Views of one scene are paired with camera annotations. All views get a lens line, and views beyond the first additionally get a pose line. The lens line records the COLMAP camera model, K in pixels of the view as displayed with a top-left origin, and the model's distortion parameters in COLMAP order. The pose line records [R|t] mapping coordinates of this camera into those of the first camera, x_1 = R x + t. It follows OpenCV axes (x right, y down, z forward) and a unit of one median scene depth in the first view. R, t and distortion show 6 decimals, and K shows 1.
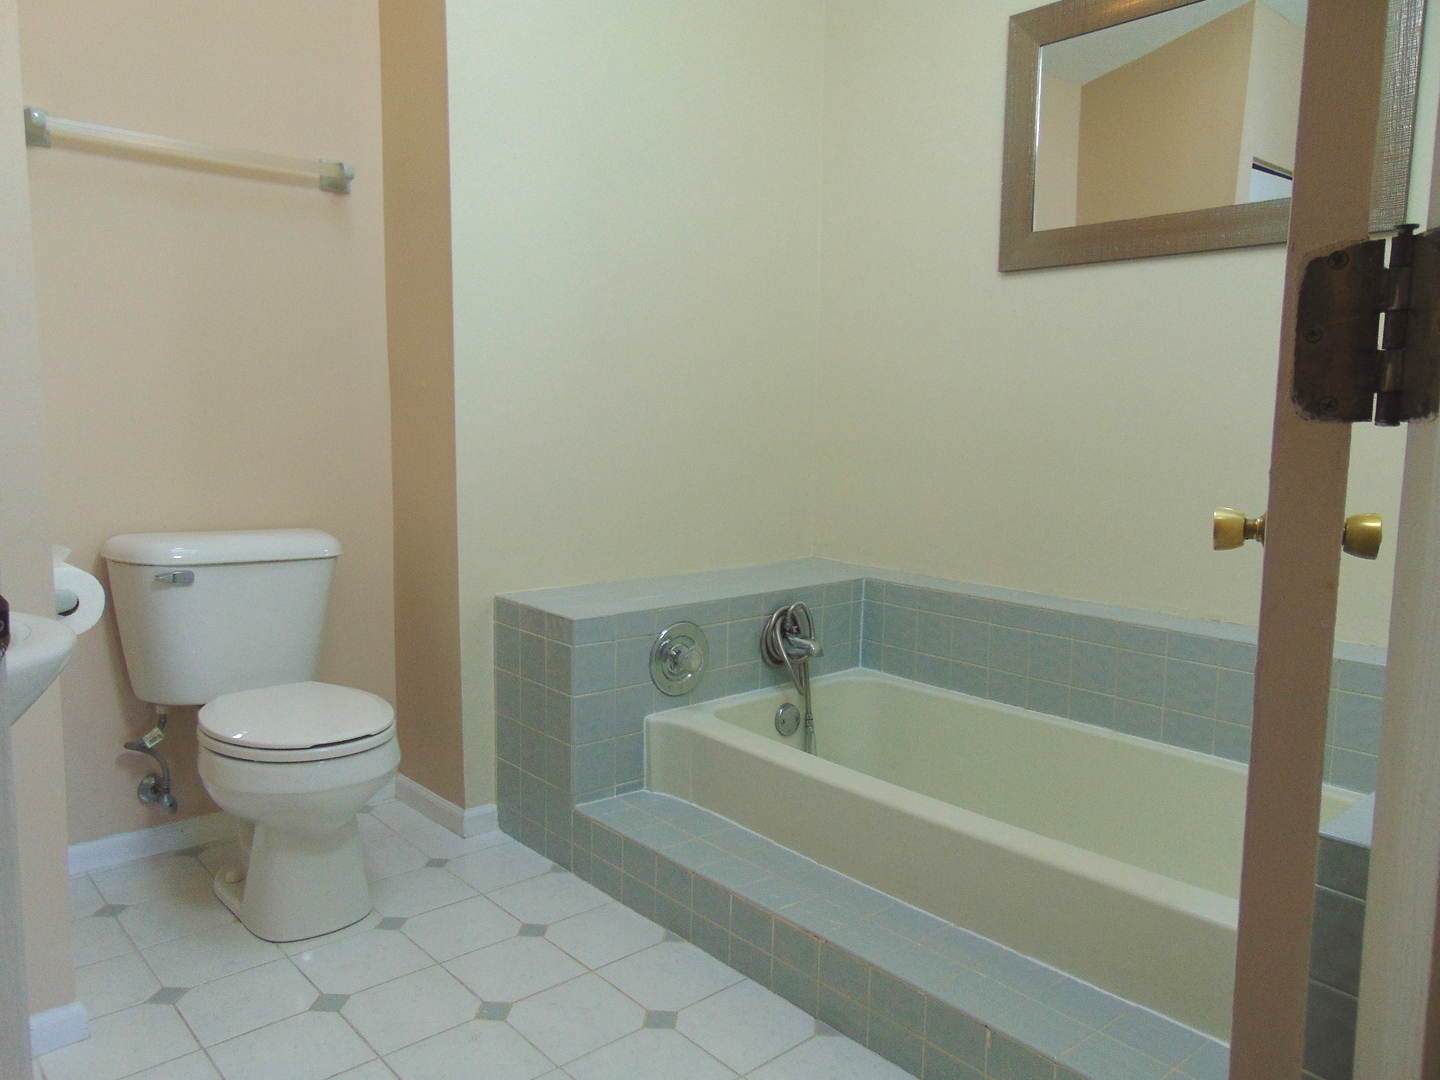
lens RADIAL K [[1075.1, 0, 720.5], [0, 1075.1, 538.2], [0, 0, 1]] dist [-0.030924, 0.066763]
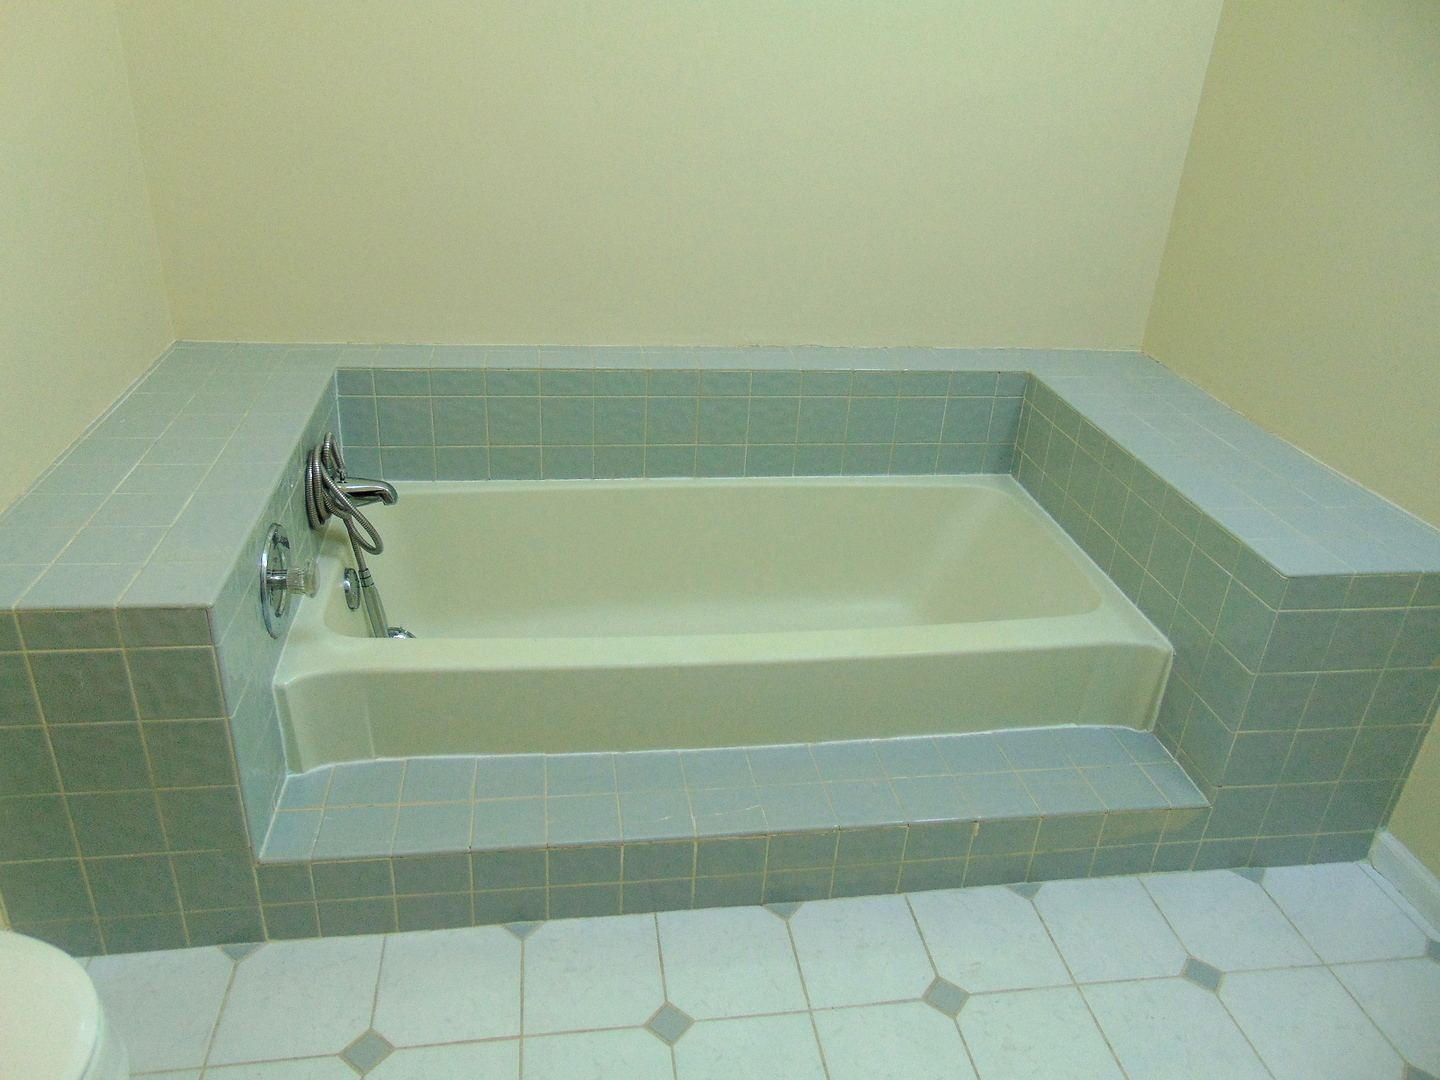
lens RADIAL K [[1075.1, 0, 719.4], [0, 1075.1, 542.0], [0, 0, 1]] dist [-0.030924, 0.066763]
pose [[0.538503, -0.364671, 0.759625, -0.401412], [0.055417, 0.914875, 0.399916, -0.163567], [-0.840800, -0.173260, 0.512871, 0.469967]]
